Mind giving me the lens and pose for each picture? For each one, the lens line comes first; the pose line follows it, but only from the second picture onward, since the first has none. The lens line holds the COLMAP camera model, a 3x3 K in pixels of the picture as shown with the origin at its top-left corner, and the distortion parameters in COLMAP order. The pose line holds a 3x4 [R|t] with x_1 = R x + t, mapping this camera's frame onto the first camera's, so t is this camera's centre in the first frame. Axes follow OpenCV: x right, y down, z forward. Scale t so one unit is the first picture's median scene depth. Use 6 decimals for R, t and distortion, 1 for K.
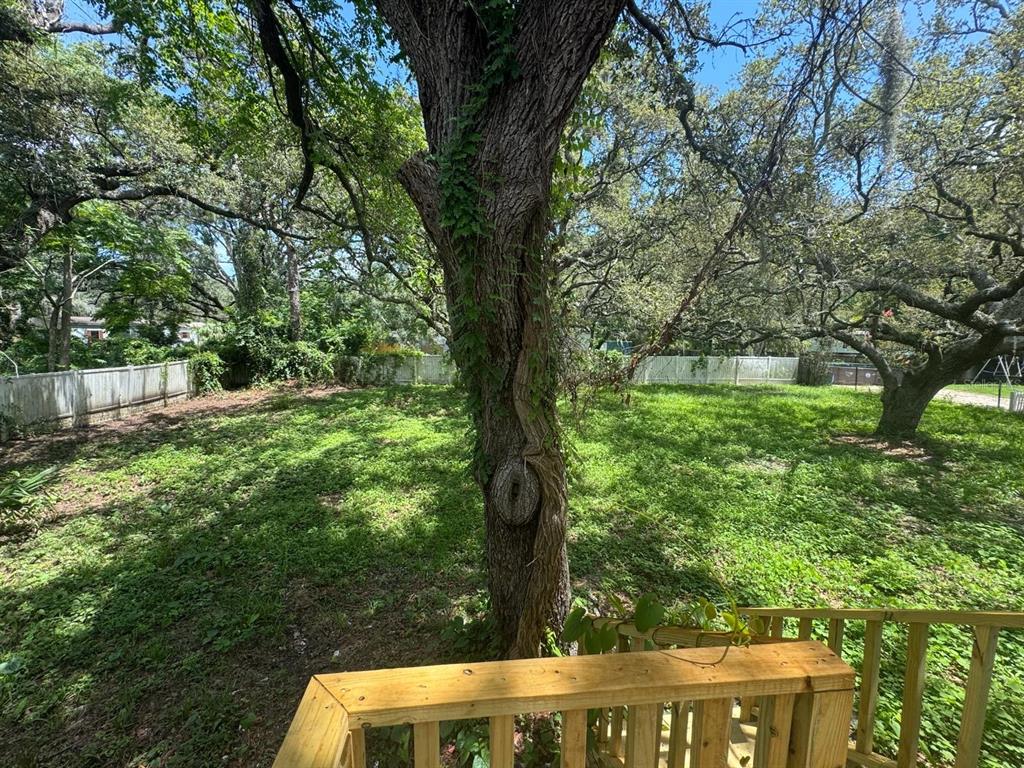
lens RADIAL K [[409.9, 0, 510.7], [0, 409.9, 383.9], [0, 0, 1]] dist [-0.004340, 0.000502]
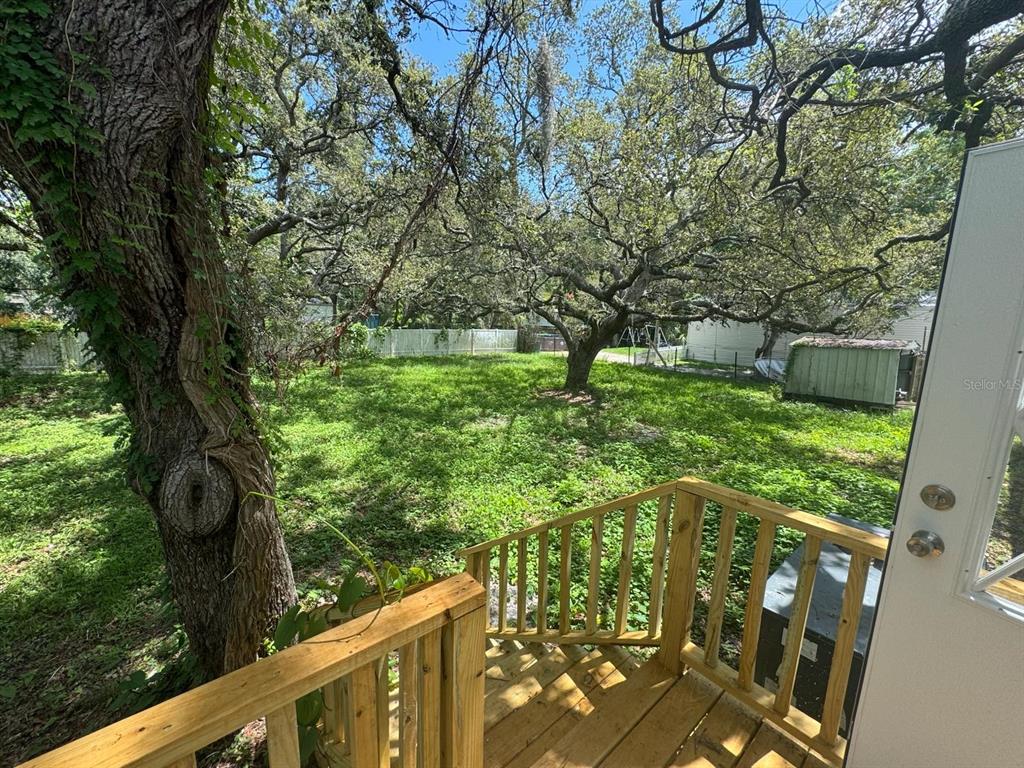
lens RADIAL K [[409.9, 0, 513.0], [0, 409.9, 384.1], [0, 0, 1]] dist [-0.004340, 0.000502]
pose [[0.828544, -0.078291, 0.554423, 0.026640], [0.042902, 0.996142, 0.076552, 0.003171], [-0.558277, -0.039640, 0.828707, 0.001165]]
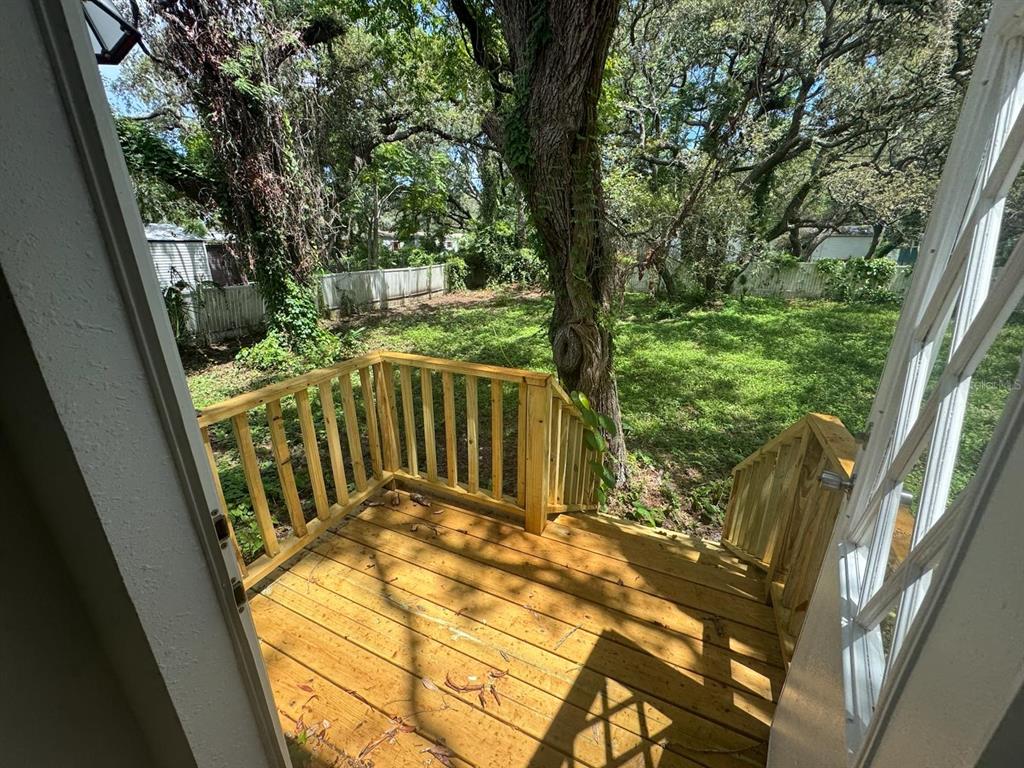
lens RADIAL K [[409.9, 0, 509.4], [0, 409.9, 383.9], [0, 0, 1]] dist [-0.004340, 0.000502]
pose [[0.856194, 0.155200, -0.492793, 0.157259], [-0.047120, 0.973297, 0.224661, 0.018736], [0.514501, -0.169133, 0.840644, -0.091664]]
